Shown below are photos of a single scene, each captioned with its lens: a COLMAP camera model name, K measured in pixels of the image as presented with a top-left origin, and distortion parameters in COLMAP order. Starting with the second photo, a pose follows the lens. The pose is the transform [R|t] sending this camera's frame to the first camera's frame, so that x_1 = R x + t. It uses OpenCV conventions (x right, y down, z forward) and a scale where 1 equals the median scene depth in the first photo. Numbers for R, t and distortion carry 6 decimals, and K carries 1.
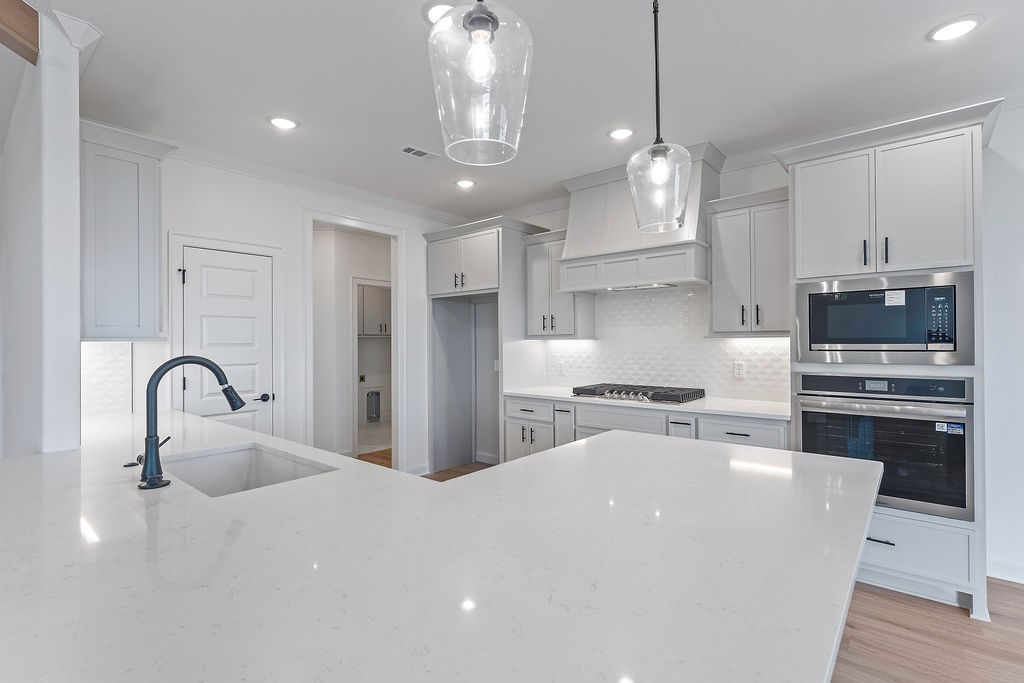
lens RADIAL K [[484.8, 0, 507.0], [0, 484.8, 338.9], [0, 0, 1]] dist [-0.002983, -0.000709]
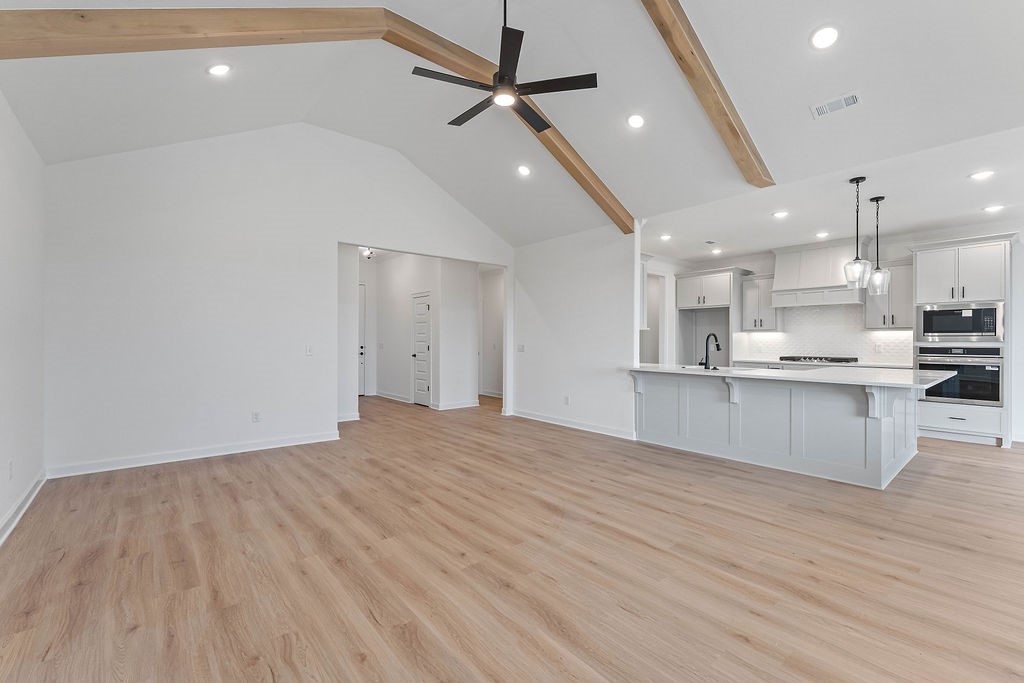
lens RADIAL K [[438.3, 0, 508.9], [0, 438.3, 339.1], [0, 0, 1]] dist [-0.001060, 0.000224]
pose [[0.986440, 0.009605, -0.163839, -0.686436], [-0.008988, 0.999949, 0.004506, 0.033838], [0.163874, -0.002972, 0.986477, -0.963598]]
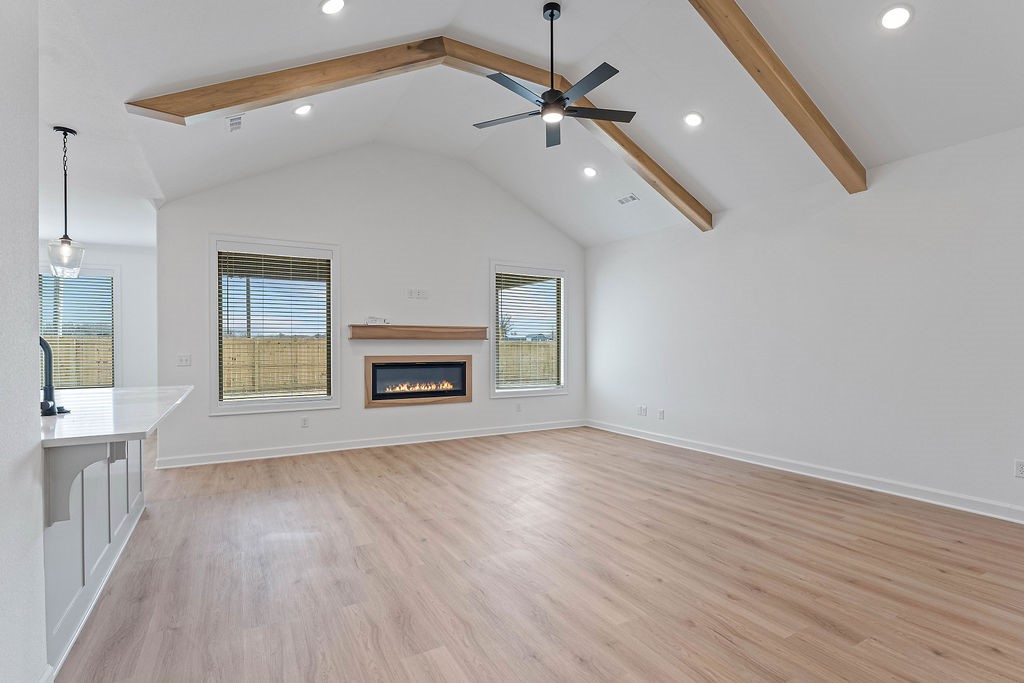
lens RADIAL K [[490.3, 0, 509.3], [0, 490.3, 348.7], [0, 0, 1]] dist [-0.000398, 0.000220]
pose [[-0.939645, 0.007328, 0.342073, -1.086855], [0.007812, 0.999969, 0.000036, 0.042476], [-0.342063, 0.002706, -0.939673, 0.819366]]
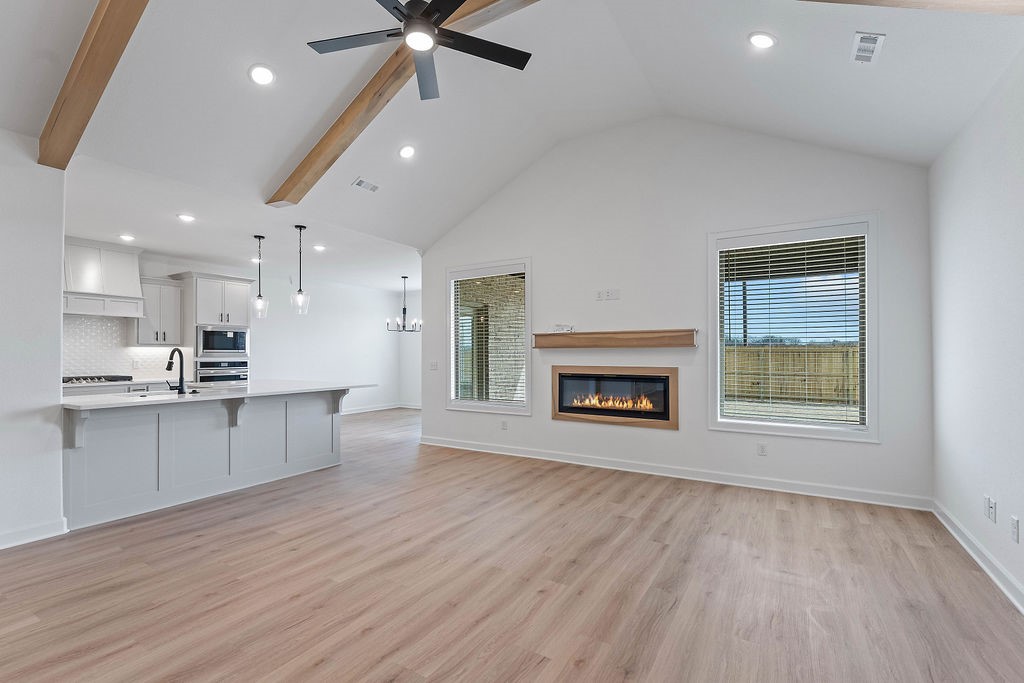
lens RADIAL K [[456.6, 0, 511.5], [0, 456.6, 349.6], [0, 0, 1]] dist [-0.002651, -0.000405]
pose [[-0.164661, 0.018136, 0.986183, -1.500837], [-0.000557, 0.999829, -0.018479, 0.039412], [-0.986350, -0.003592, -0.164623, -0.159109]]
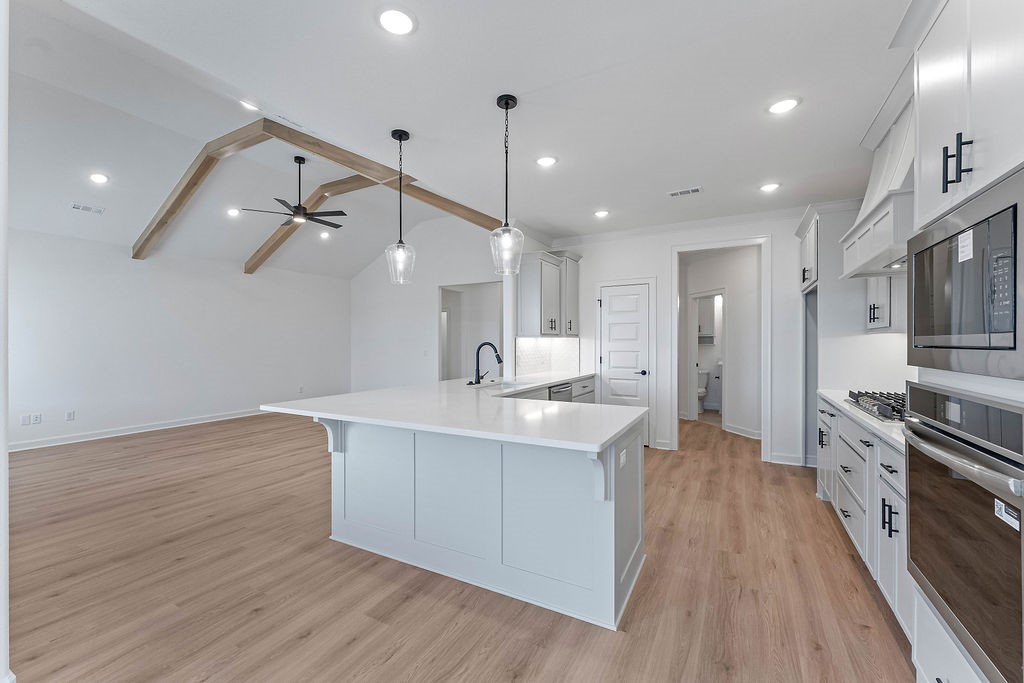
lens RADIAL K [[416.6, 0, 512.0], [0, 416.6, 341.5], [0, 0, 1]] dist [-0.002814, -0.000287]
pose [[0.209675, 0.004278, -0.977762, 0.769157], [0.004441, 0.999976, 0.005327, 0.008848], [0.977761, -0.005459, 0.209651, 0.288678]]
